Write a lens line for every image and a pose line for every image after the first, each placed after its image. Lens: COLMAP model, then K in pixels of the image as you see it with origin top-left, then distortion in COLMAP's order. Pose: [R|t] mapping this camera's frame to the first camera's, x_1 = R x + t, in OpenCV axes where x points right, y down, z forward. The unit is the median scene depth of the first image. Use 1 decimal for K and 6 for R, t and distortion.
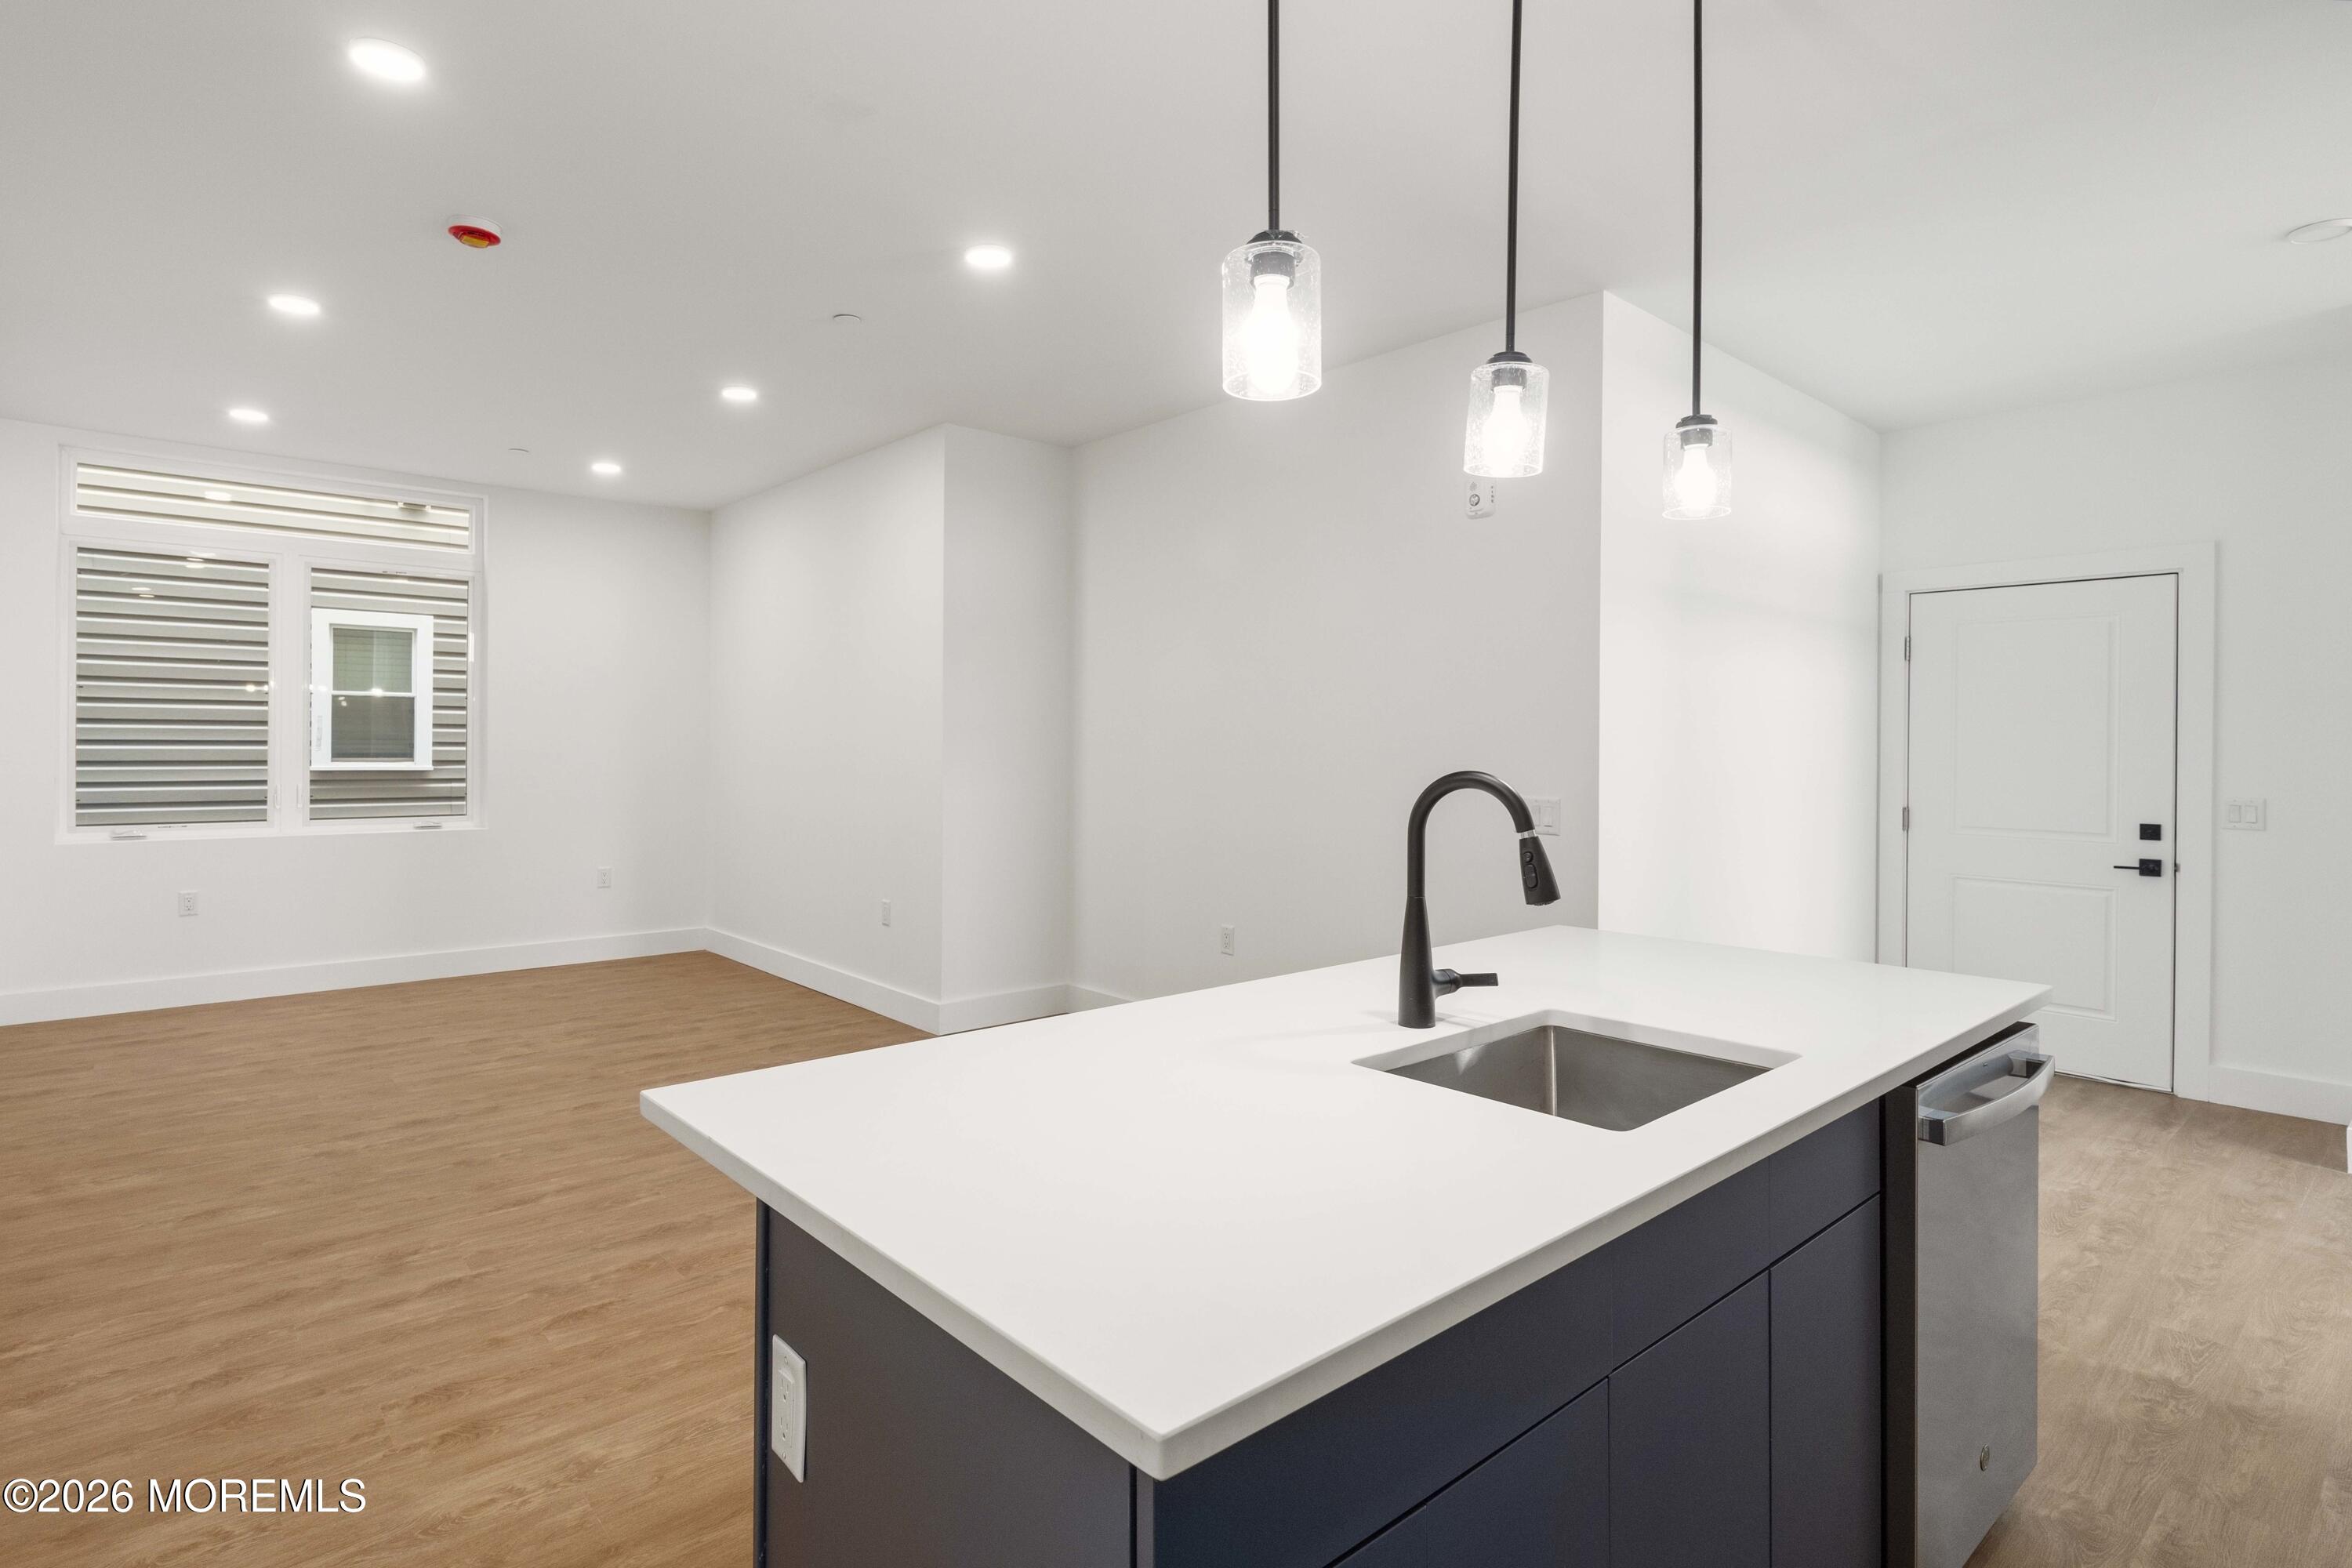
lens RADIAL K [[1141.4, 0, 1177.3], [0, 1141.4, 742.5], [0, 0, 1]] dist [0.006535, -0.001414]
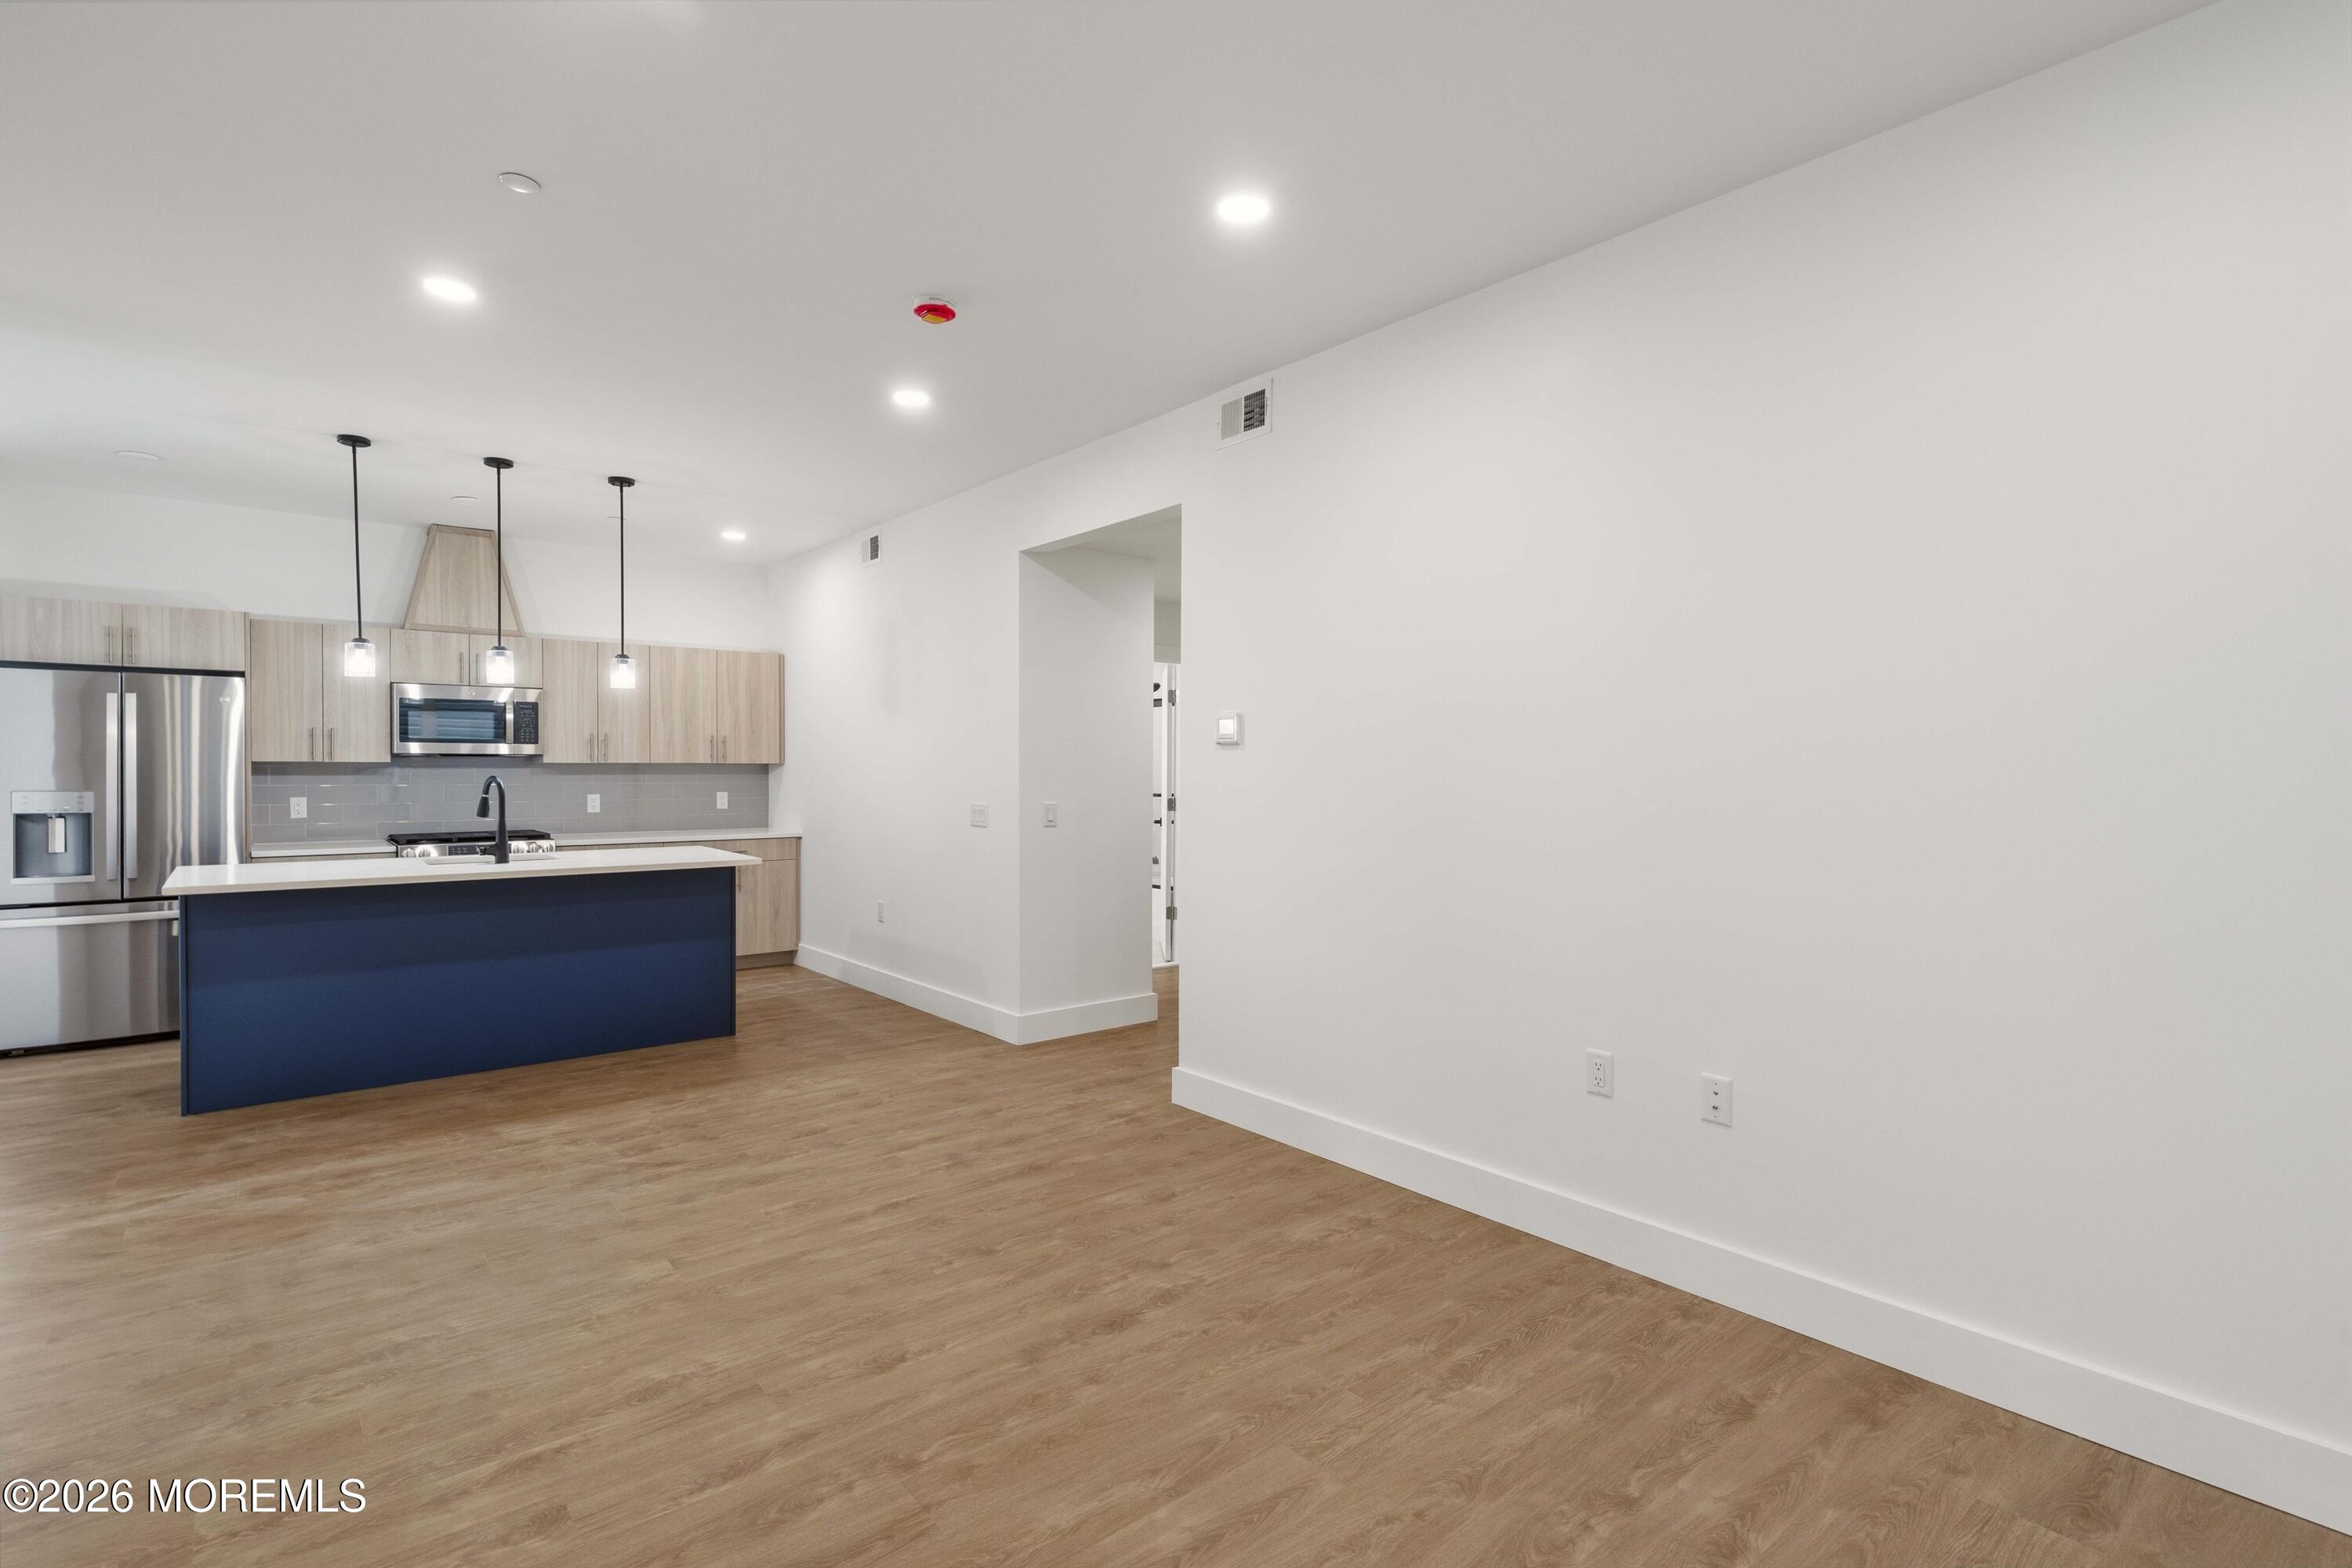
lens RADIAL K [[1113.7, 0, 1192.3], [0, 1113.7, 773.5], [0, 0, 1]] dist [0.002731, -0.000779]
pose [[-0.999138, -0.012258, 0.039673, -0.925195], [-0.012080, 0.999916, 0.004739, -0.005581], [-0.039727, 0.004256, -0.999201, 2.105596]]
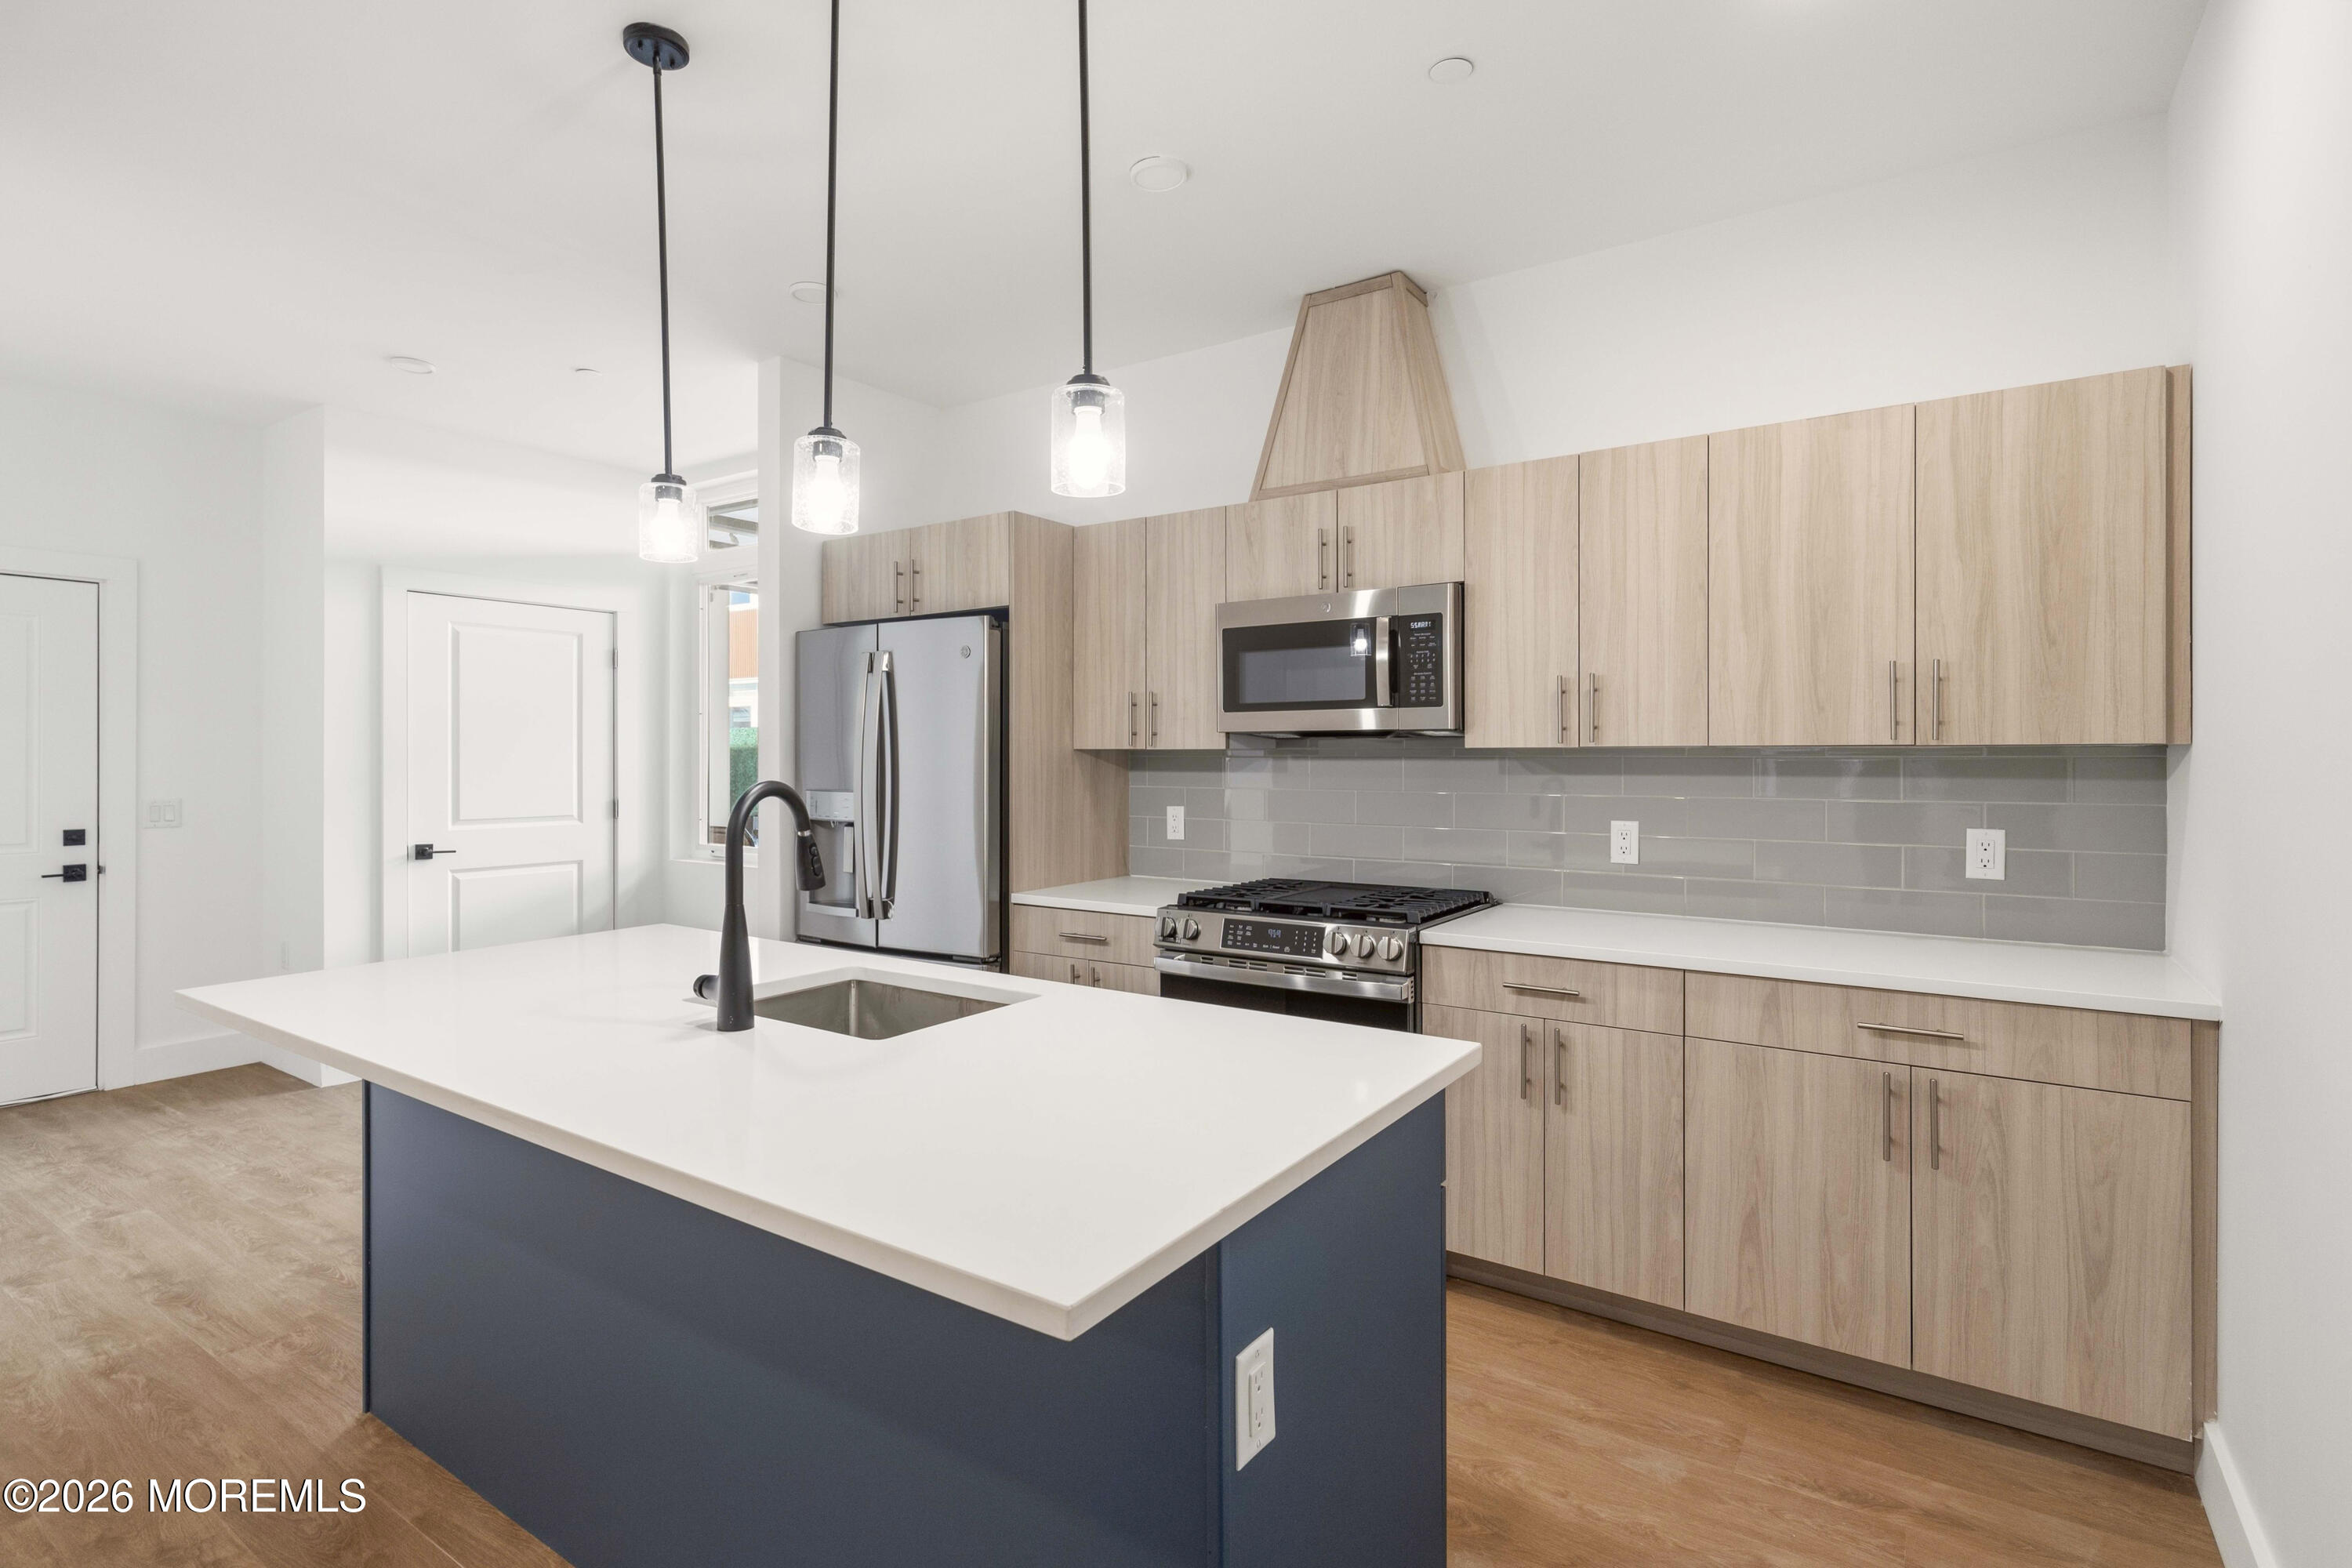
lens RADIAL K [[1176.4, 0, 1095.4], [0, 1176.4, 748.7], [0, 0, 1]] dist [-0.004760, -0.001178]
pose [[-0.217747, -0.007658, 0.975975, -0.499231], [0.001948, 0.999964, 0.008281, -0.009265], [-0.976003, 0.003705, -0.217724, 0.511254]]
